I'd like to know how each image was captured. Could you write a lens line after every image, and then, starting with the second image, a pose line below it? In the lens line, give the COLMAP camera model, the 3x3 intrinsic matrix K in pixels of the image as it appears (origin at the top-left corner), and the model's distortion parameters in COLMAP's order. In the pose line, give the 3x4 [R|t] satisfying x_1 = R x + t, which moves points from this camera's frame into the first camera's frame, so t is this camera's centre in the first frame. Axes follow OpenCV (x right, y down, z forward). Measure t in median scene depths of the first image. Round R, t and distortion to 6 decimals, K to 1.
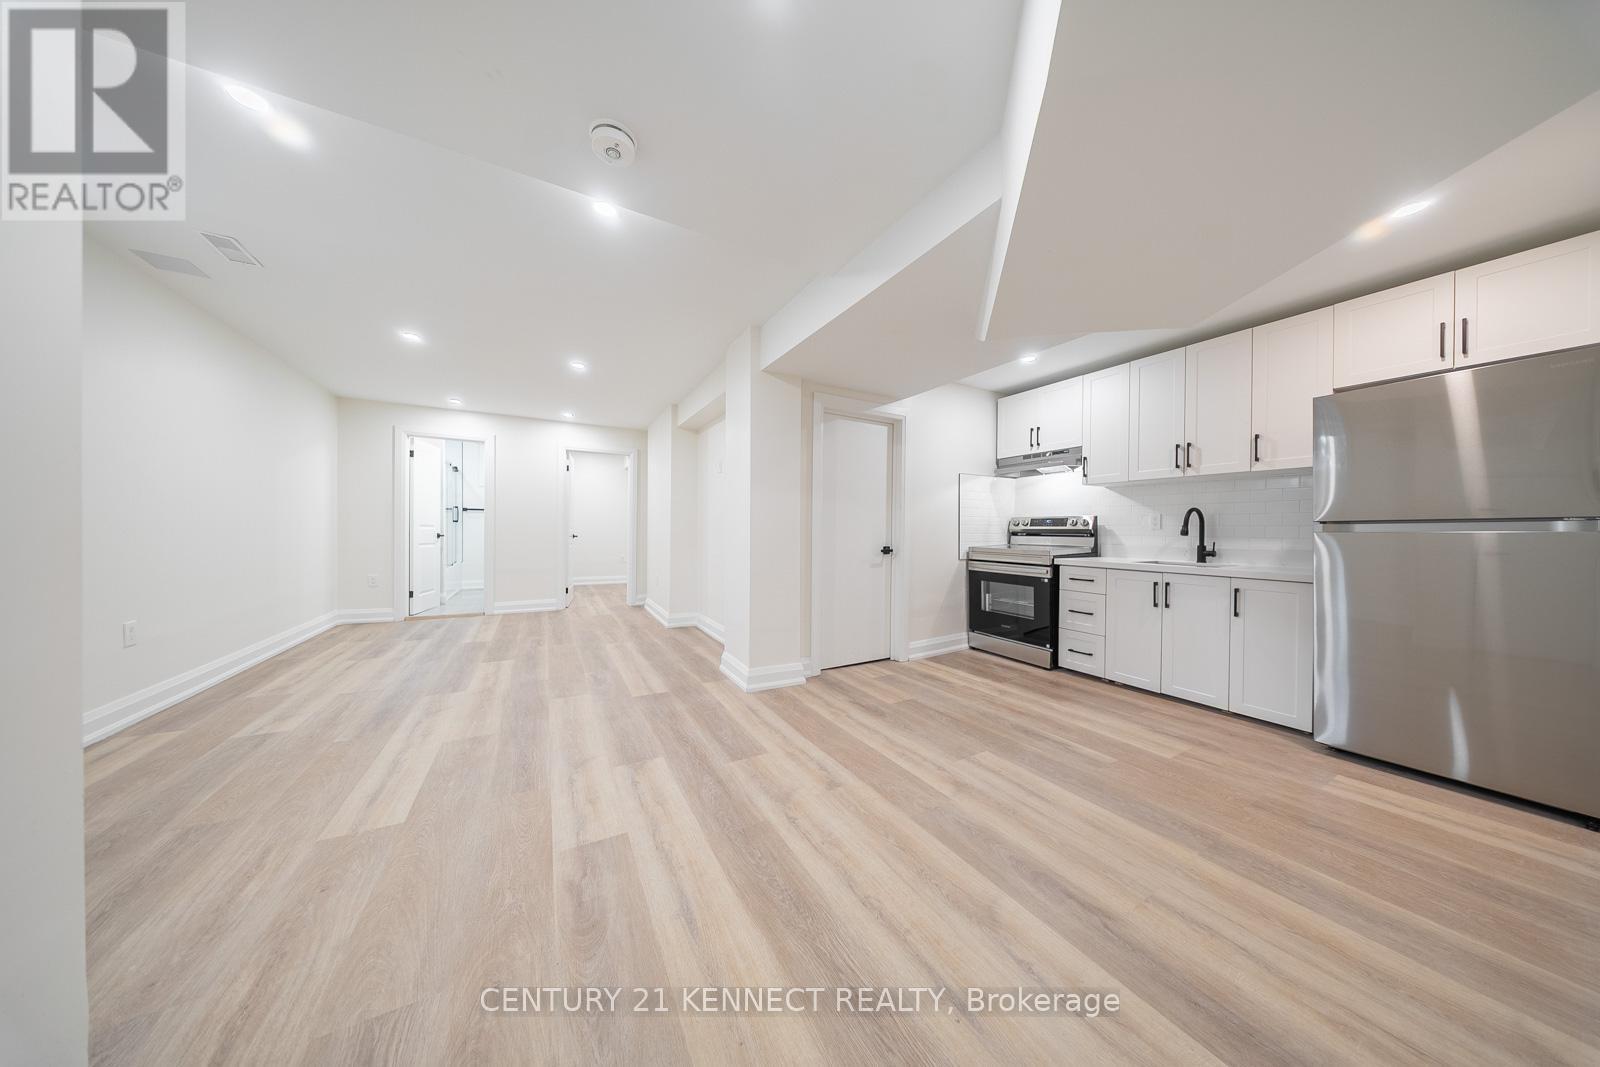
lens RADIAL K [[466.4, 0, 800.7], [0, 466.4, 529.0], [0, 0, 1]] dist [-0.001903, -0.000234]
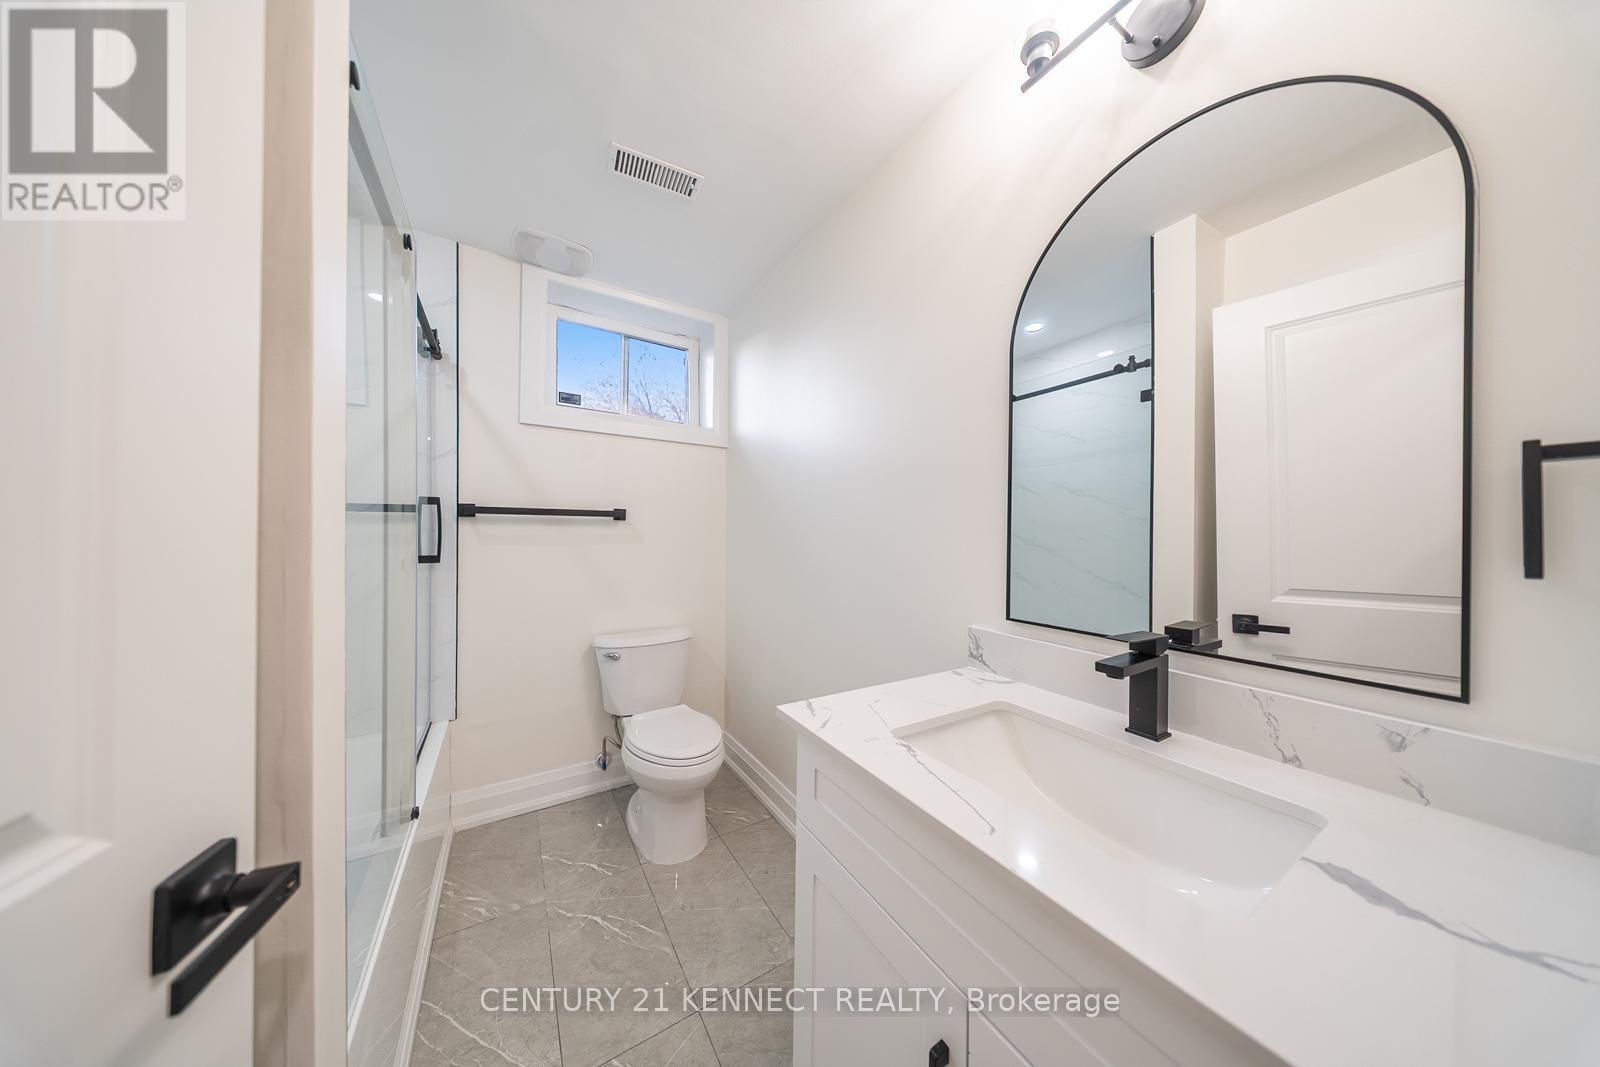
lens RADIAL K [[466.4, 0, 798.3], [0, 466.4, 526.0], [0, 0, 1]] dist [-0.001903, -0.000234]
pose [[0.999990, 0.002312, -0.003879, -0.794177], [-0.002322, 0.999994, -0.002521, -0.048793], [0.003873, 0.002530, 0.999989, 1.100075]]
